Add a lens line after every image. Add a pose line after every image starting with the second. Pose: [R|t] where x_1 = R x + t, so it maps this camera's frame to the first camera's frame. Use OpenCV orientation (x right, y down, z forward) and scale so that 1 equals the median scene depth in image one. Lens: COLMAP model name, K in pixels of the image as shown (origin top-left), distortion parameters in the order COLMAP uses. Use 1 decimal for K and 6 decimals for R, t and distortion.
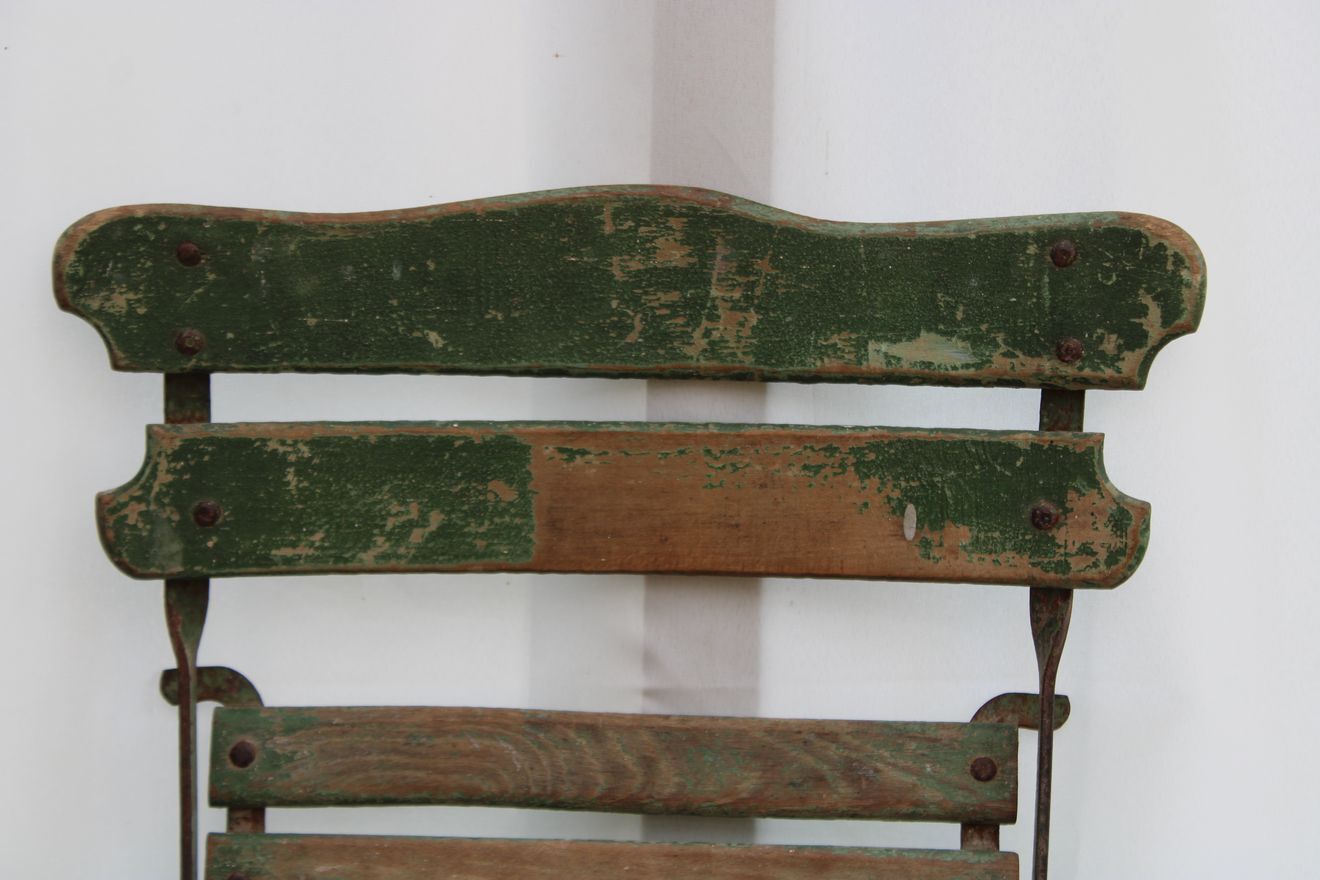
lens RADIAL K [[3115.6, 0, 639.9], [0, 3115.6, 394.6], [0, 0, 1]] dist [0.070066, 0.000000]
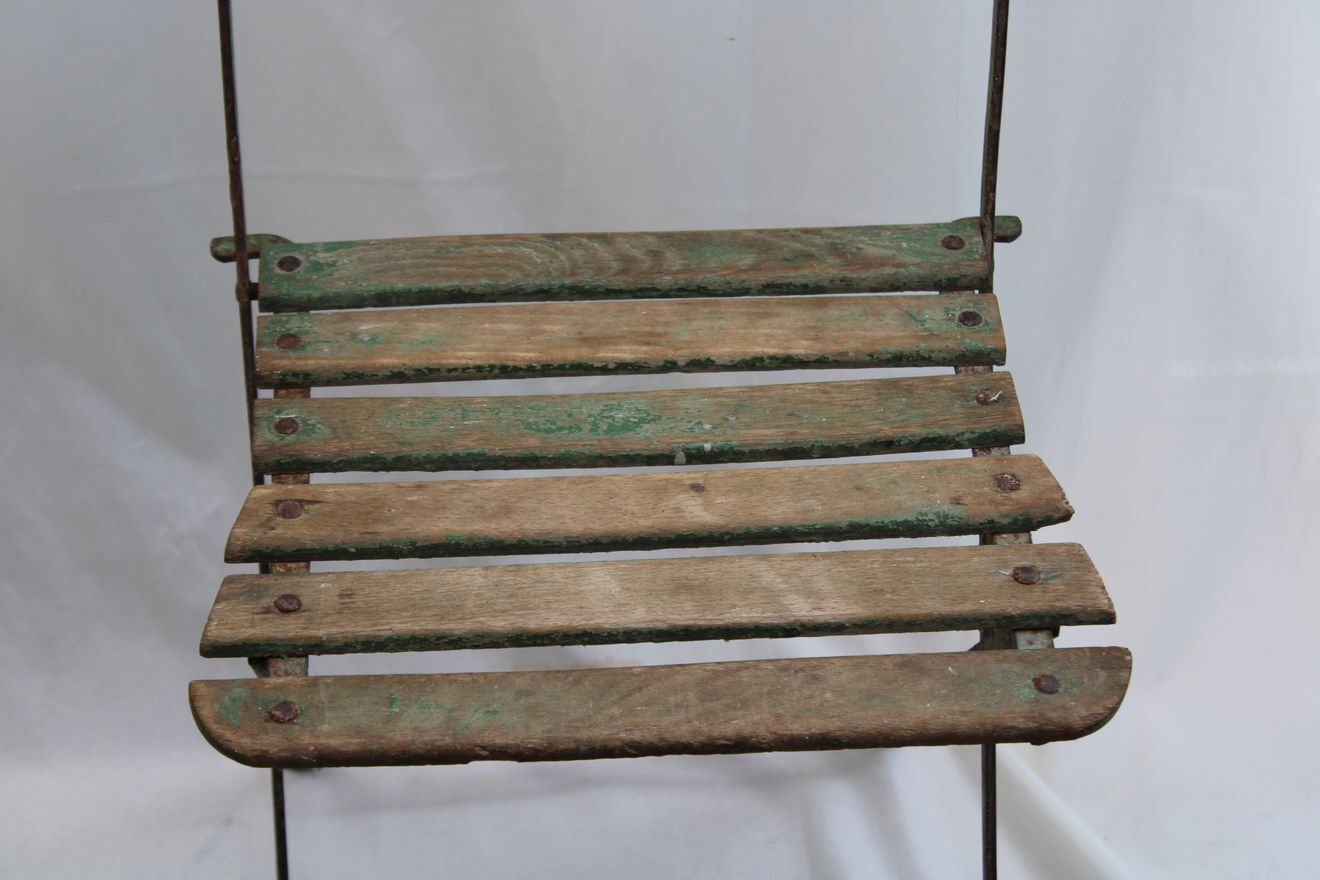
lens RADIAL K [[3115.6, 0, 666.5], [0, 3115.6, 438.5], [0, 0, 1]] dist [0.070066, 0.000000]
pose [[0.995977, -0.050367, 0.074112, -0.079116], [0.085045, 0.791853, -0.604762, 0.844221], [-0.028226, 0.608632, 0.792951, 0.157148]]
